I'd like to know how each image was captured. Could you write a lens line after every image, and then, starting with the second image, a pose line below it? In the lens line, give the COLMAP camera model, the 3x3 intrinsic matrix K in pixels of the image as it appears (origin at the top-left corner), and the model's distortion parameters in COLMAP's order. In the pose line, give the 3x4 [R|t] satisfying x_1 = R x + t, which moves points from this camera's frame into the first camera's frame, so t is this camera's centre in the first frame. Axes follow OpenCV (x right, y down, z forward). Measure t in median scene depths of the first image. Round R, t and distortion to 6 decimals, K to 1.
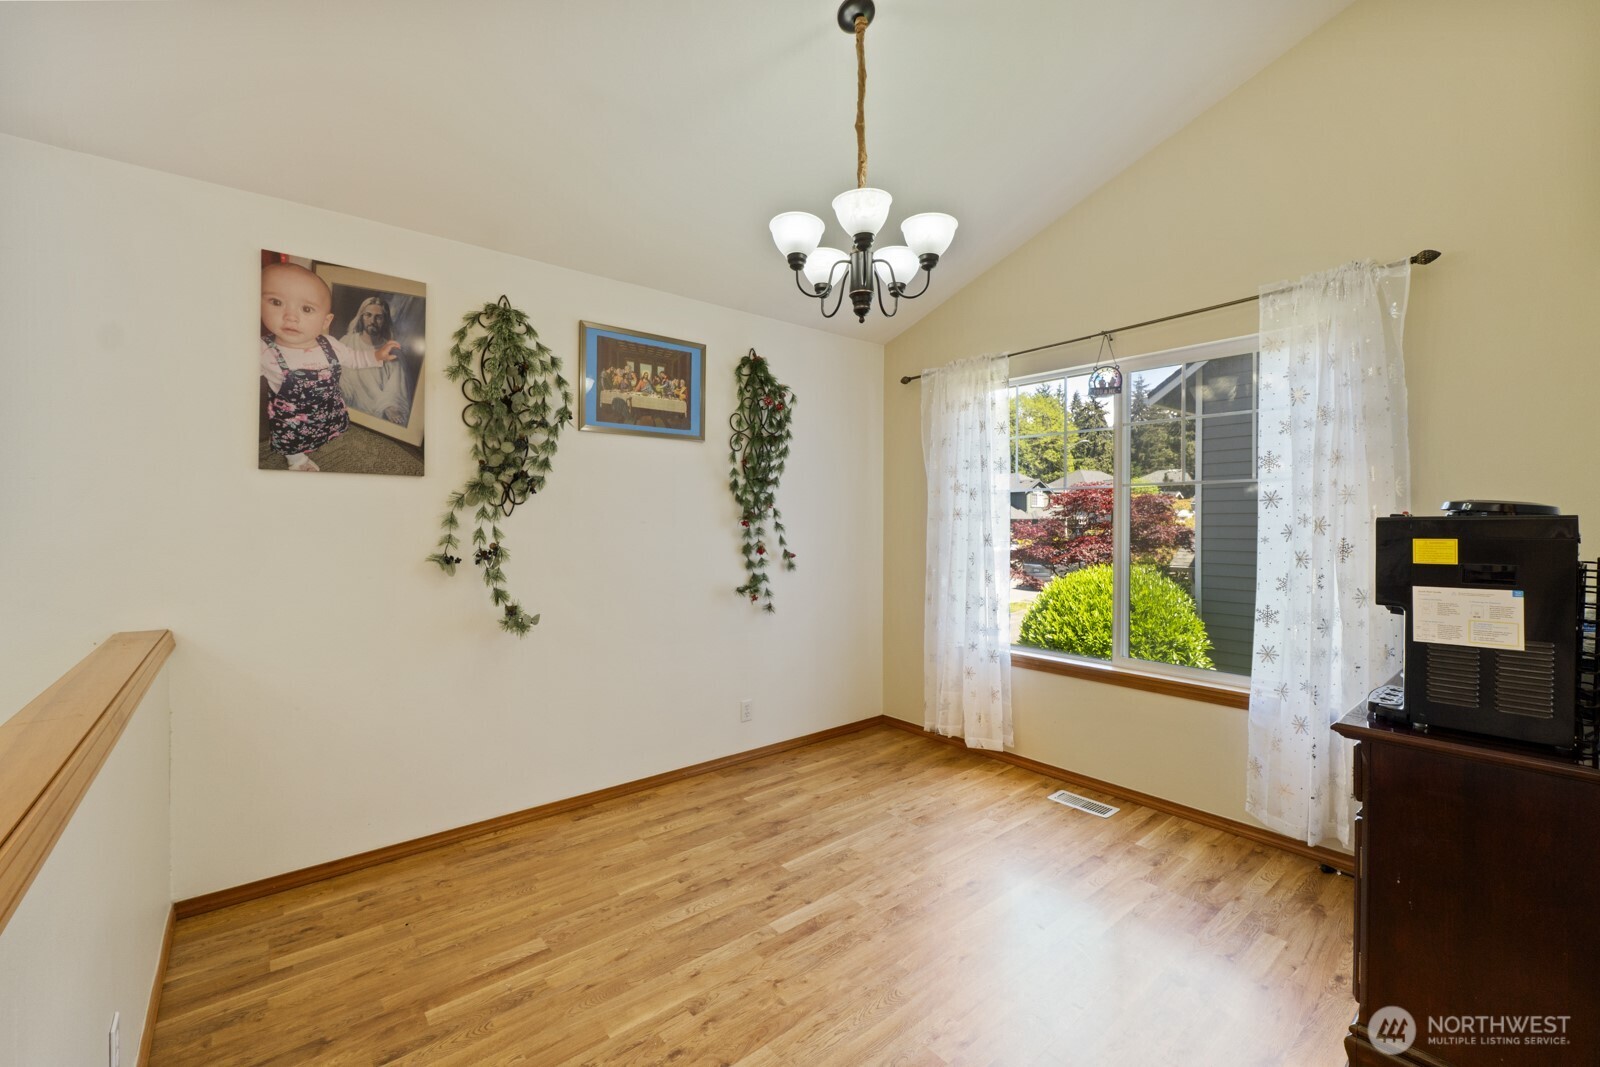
lens RADIAL K [[670.1, 0, 811.8], [0, 670.1, 529.1], [0, 0, 1]] dist [-0.001195, -0.000800]
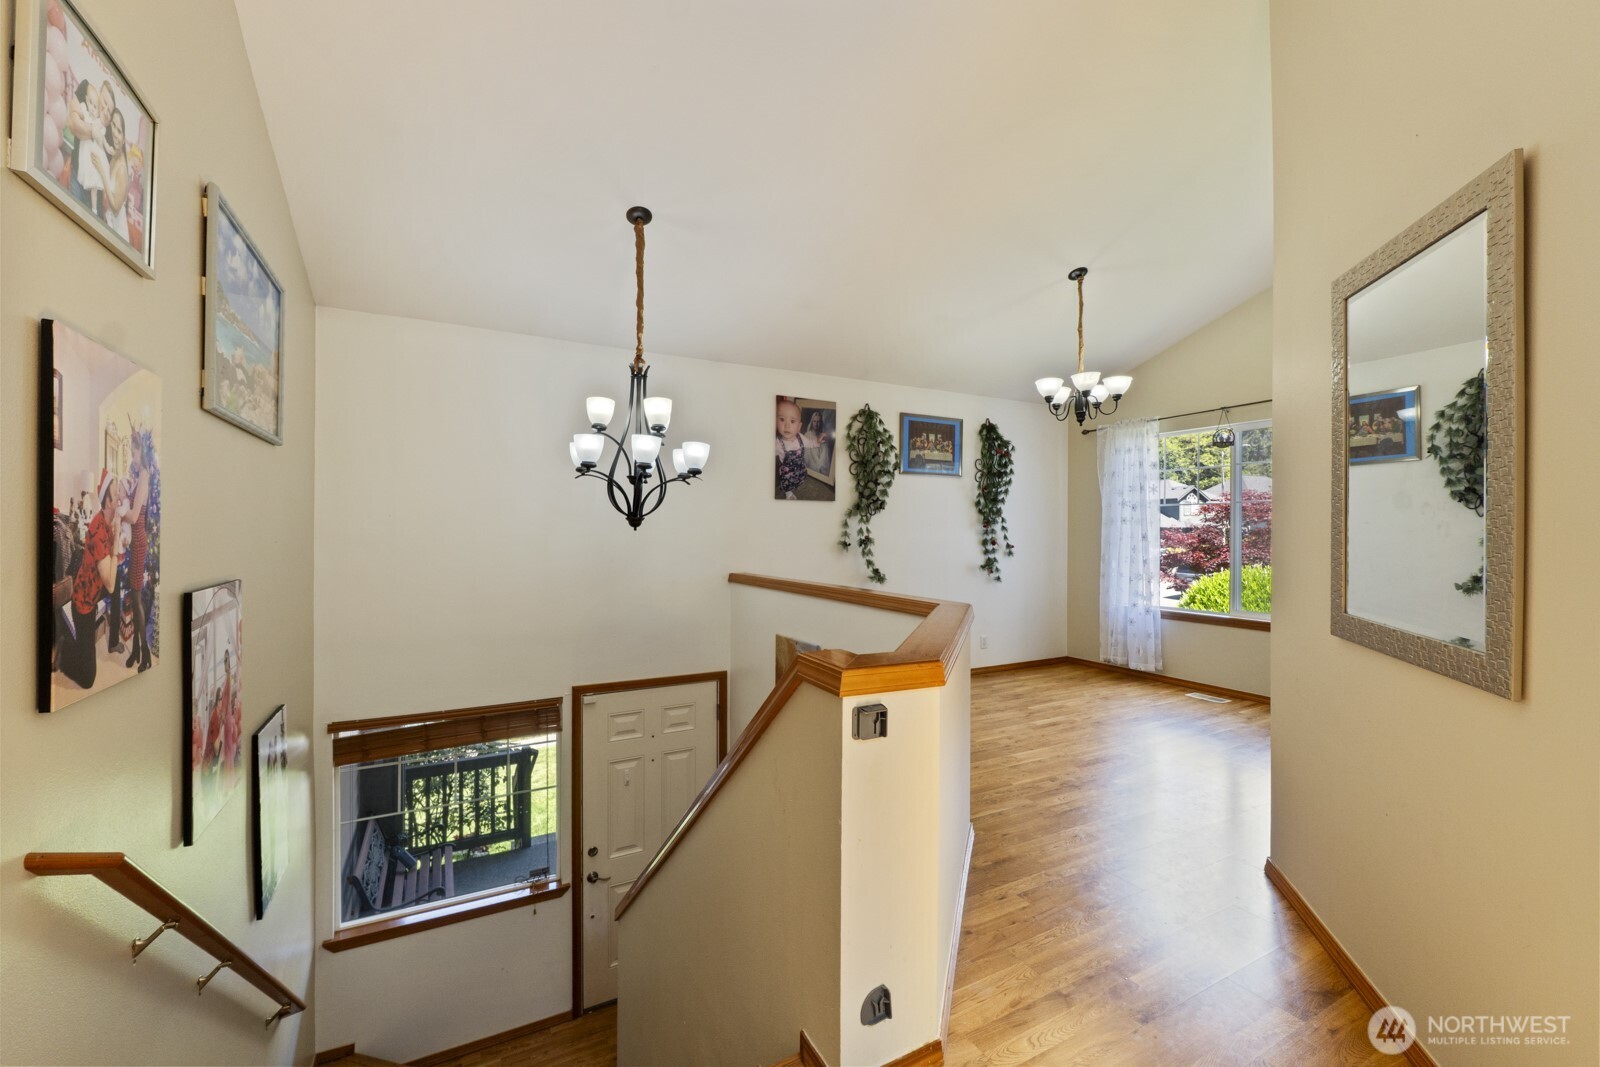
lens RADIAL K [[670.1, 0, 811.8], [0, 670.1, 529.1], [0, 0, 1]] dist [-0.001195, -0.000800]
pose [[0.981519, 0.002361, -0.191349, -0.220860], [-0.004635, 0.999924, -0.011440, 0.020681], [0.191307, 0.012116, 0.981455, -0.753676]]
